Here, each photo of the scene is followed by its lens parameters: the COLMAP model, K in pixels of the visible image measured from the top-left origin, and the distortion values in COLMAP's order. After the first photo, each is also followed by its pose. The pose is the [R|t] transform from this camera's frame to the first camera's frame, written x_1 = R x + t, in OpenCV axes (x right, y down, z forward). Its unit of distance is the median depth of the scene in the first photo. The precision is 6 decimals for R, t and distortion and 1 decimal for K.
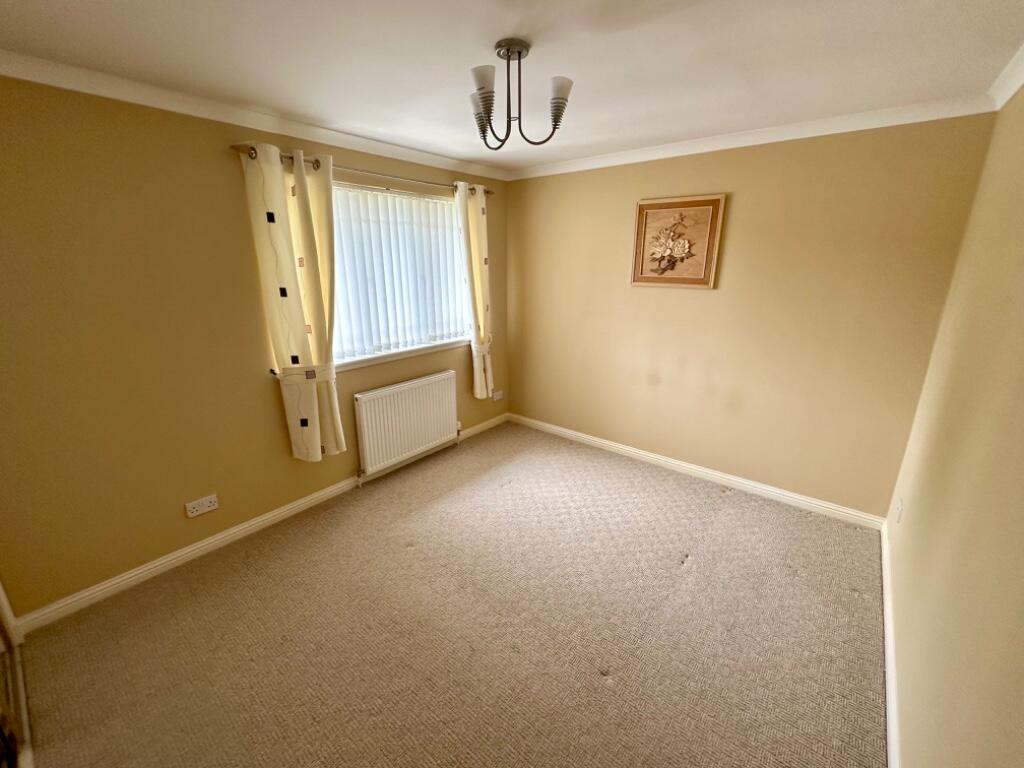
lens RADIAL K [[424.2, 0, 509.8], [0, 424.2, 385.0], [0, 0, 1]] dist [-0.002858, 0.000343]
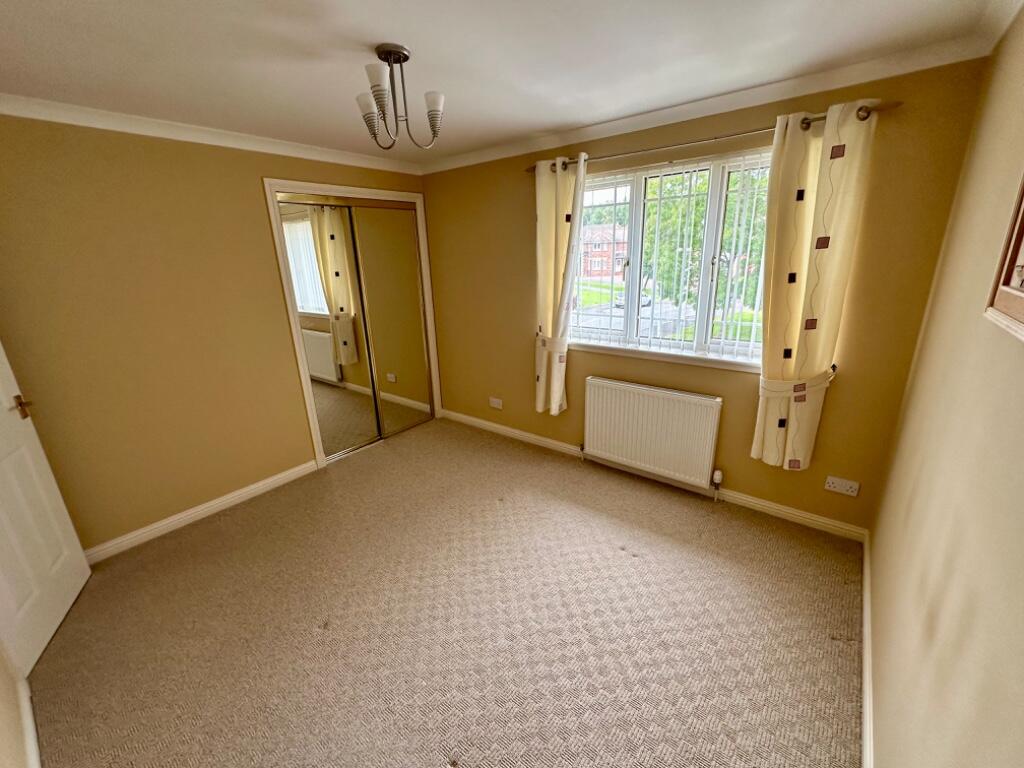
lens RADIAL K [[424.2, 0, 508.4], [0, 424.2, 382.8], [0, 0, 1]] dist [-0.002858, 0.000343]
pose [[0.015083, 0.297340, -0.954653, 0.623475], [-0.249439, 0.925694, 0.284379, -0.203038], [0.968273, 0.233838, 0.088130, 0.681209]]
